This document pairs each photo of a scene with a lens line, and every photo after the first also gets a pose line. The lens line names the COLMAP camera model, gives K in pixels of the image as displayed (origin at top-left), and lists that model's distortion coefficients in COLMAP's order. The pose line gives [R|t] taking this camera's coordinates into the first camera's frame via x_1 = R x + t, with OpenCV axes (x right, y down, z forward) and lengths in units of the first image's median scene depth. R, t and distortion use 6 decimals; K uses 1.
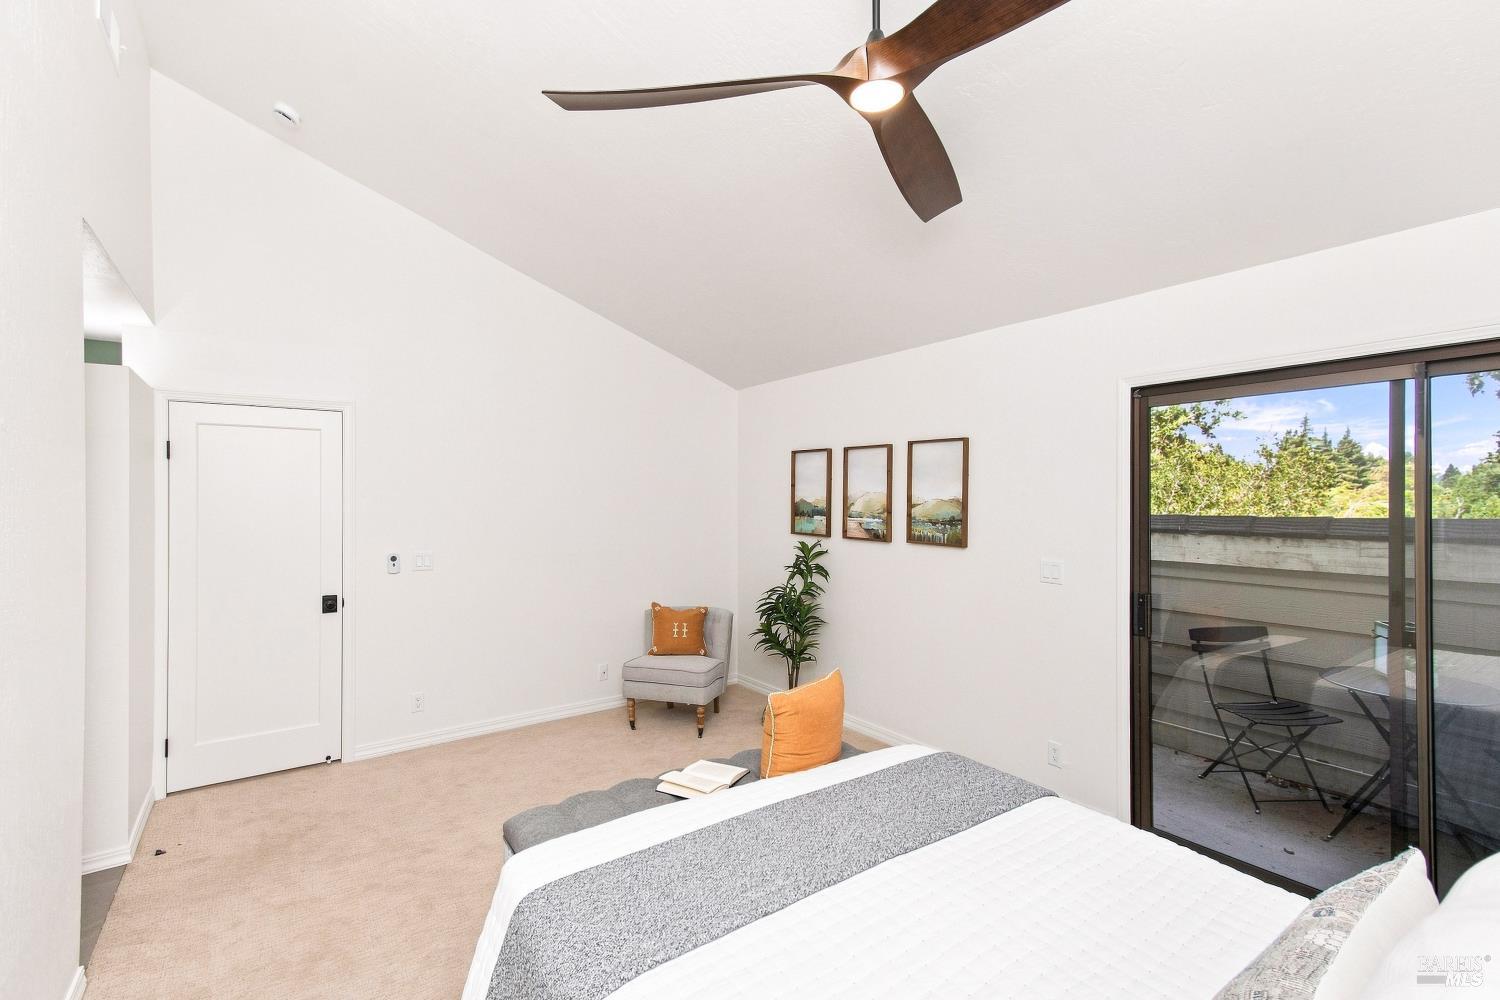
lens RADIAL K [[671.5, 0, 756.2], [0, 671.5, 501.3], [0, 0, 1]] dist [0.017663, -0.001951]
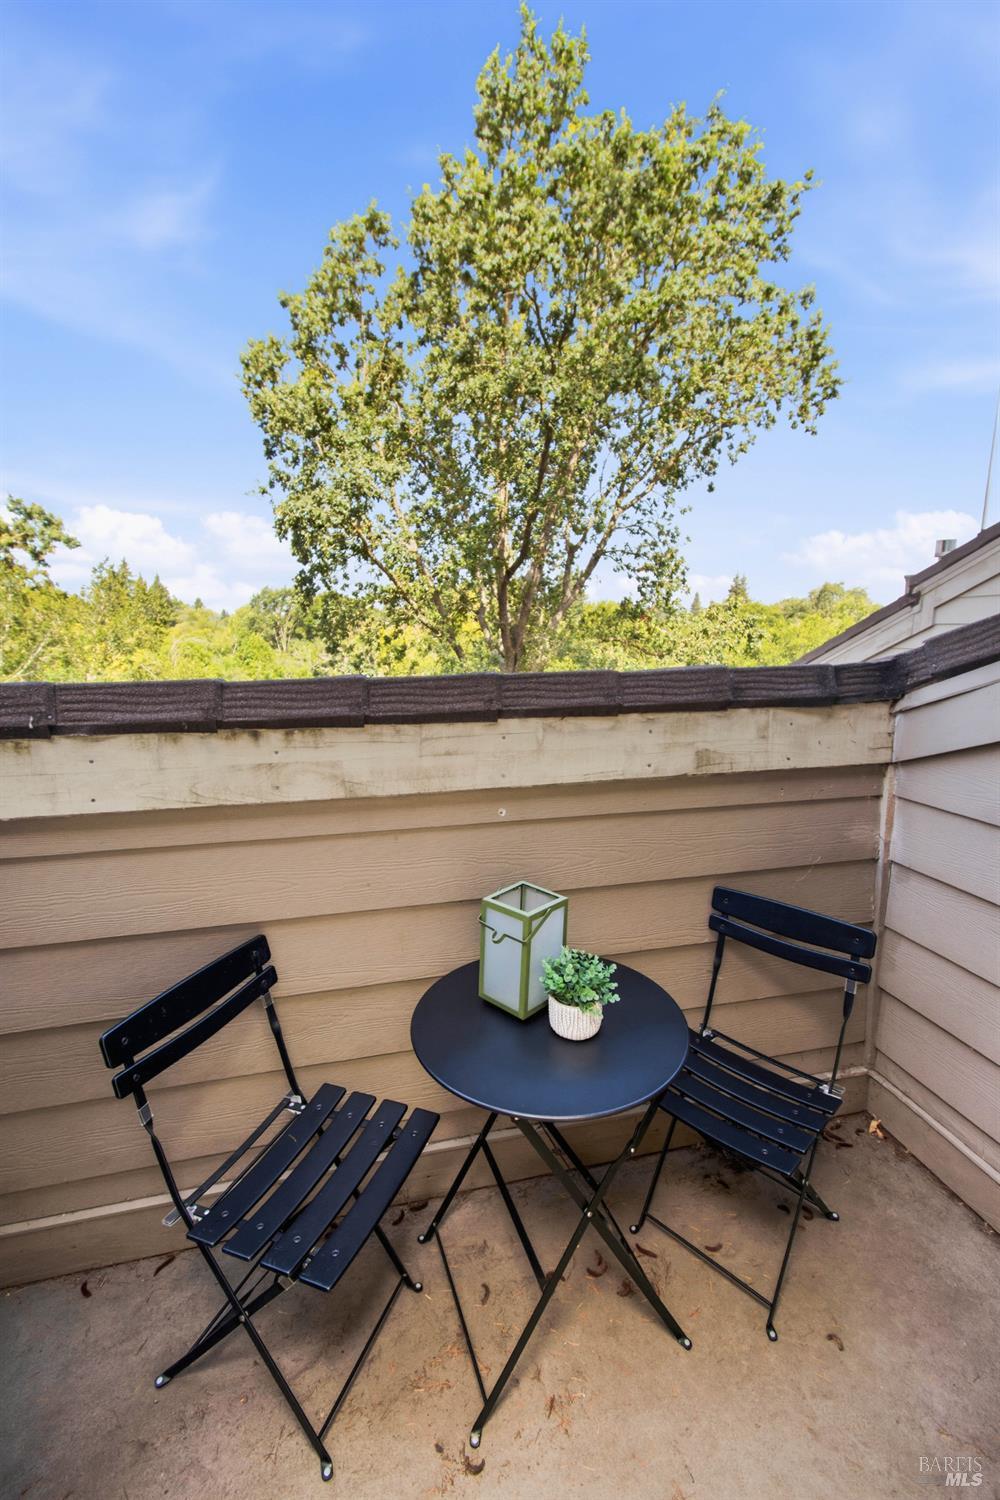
lens RADIAL K [[671.5, 0, 511.1], [0, 671.5, 756.5], [0, 0, 1]] dist [0.017663, -0.001951]
pose [[0.378347, -0.167916, 0.910307, 0.073875], [0.008487, 0.983997, 0.177982, -0.000504], [-0.925625, -0.059613, 0.373717, 0.118308]]
